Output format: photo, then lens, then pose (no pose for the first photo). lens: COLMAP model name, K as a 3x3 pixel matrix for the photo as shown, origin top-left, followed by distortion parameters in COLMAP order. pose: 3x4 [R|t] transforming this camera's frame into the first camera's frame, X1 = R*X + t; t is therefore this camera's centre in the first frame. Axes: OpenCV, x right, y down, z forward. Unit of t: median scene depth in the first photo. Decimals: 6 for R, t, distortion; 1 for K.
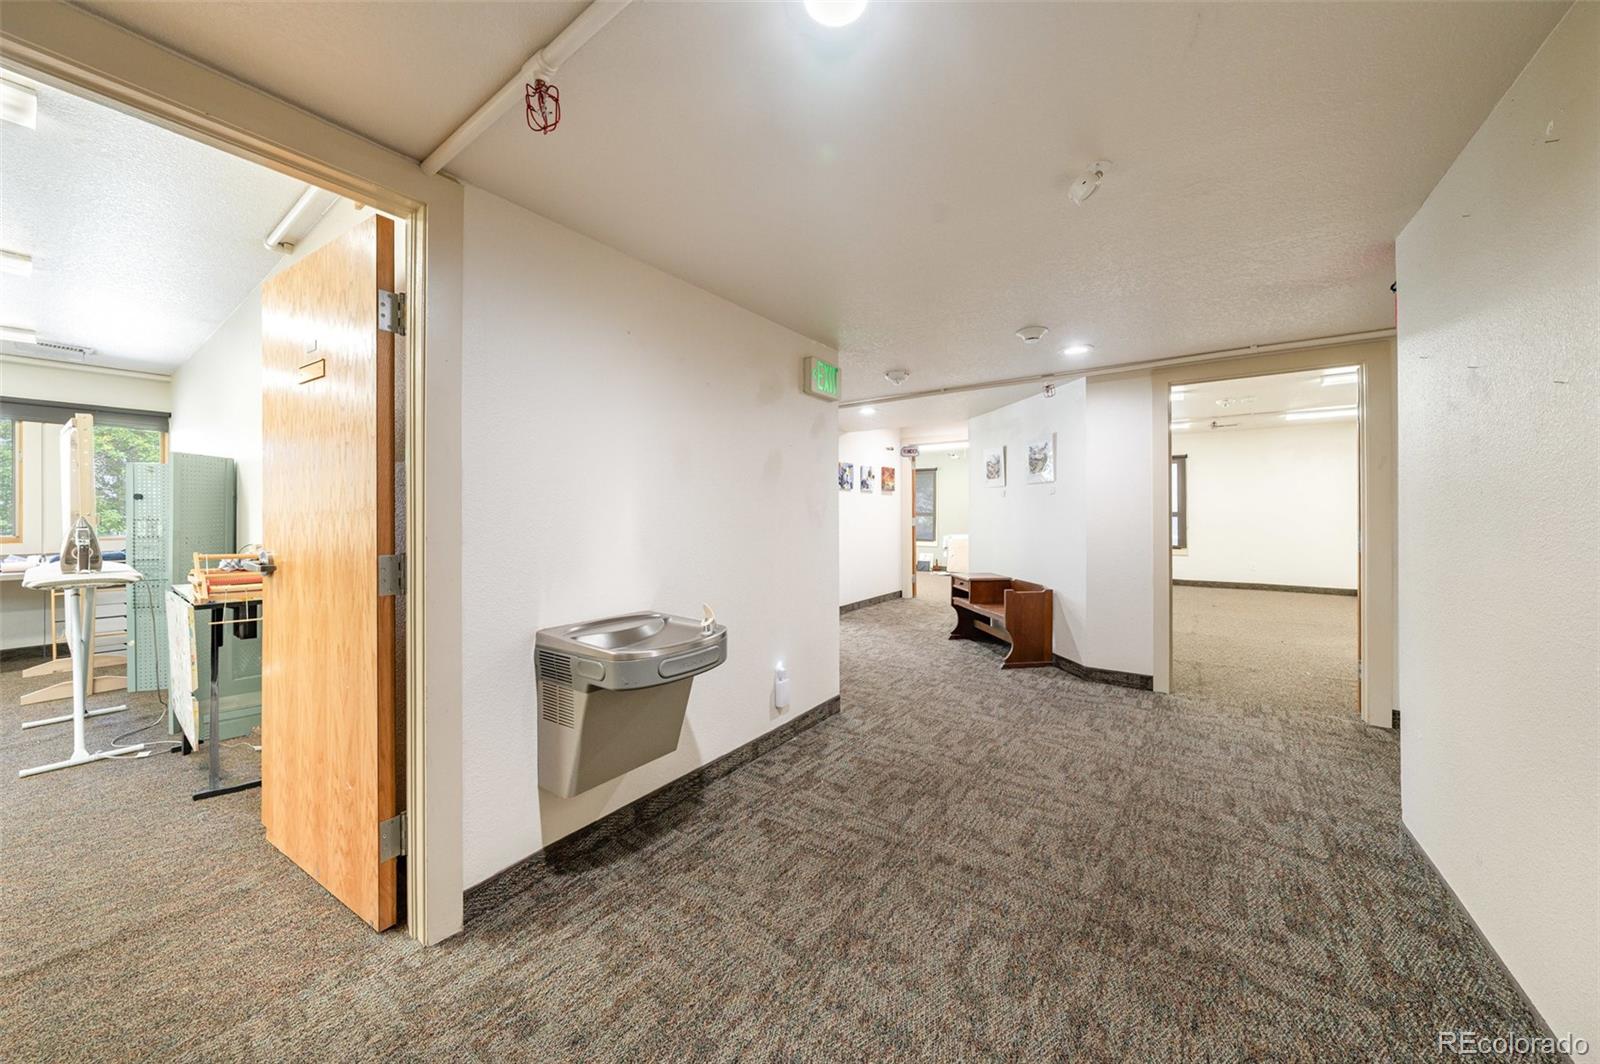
lens RADIAL K [[553.4, 0, 802.7], [0, 553.4, 520.5], [0, 0, 1]] dist [-0.005025, 0.000001]
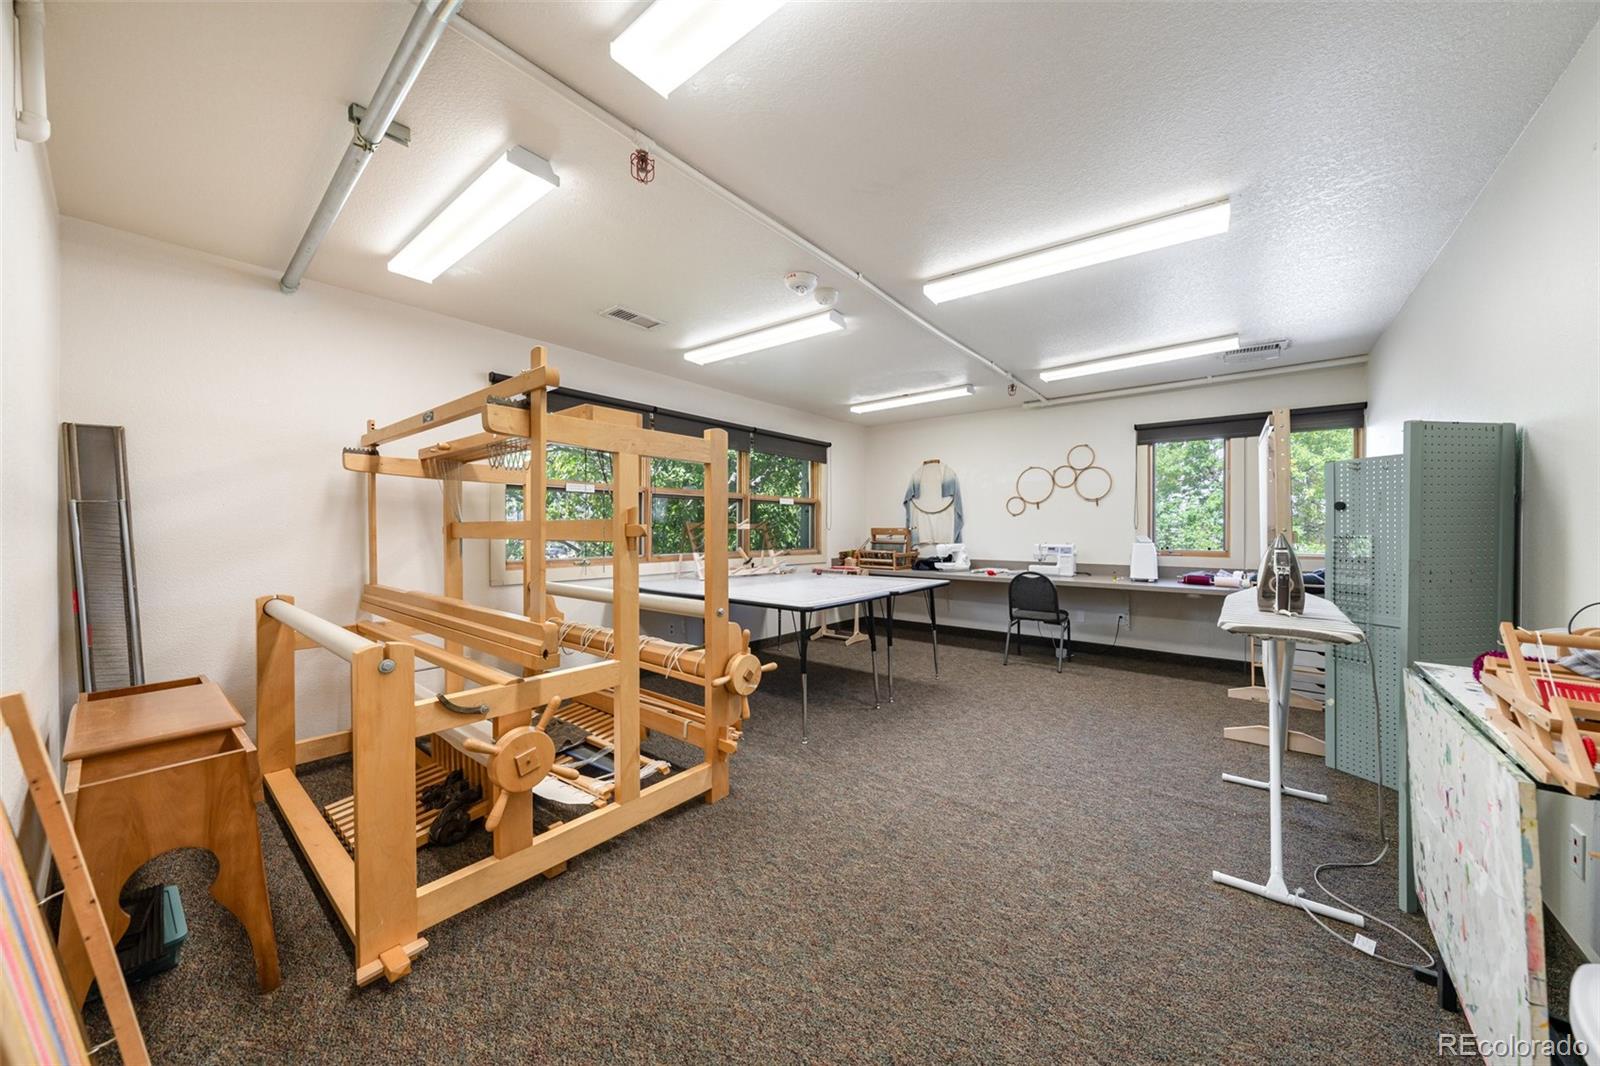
lens RADIAL K [[553.4, 0, 804.4], [0, 553.4, 534.5], [0, 0, 1]] dist [-0.005025, 0.000001]
pose [[-0.053660, 0.003233, -0.998554, -0.522263], [-0.001928, 0.999993, 0.003342, -0.007092], [0.998557, 0.002104, -0.053653, 0.387808]]
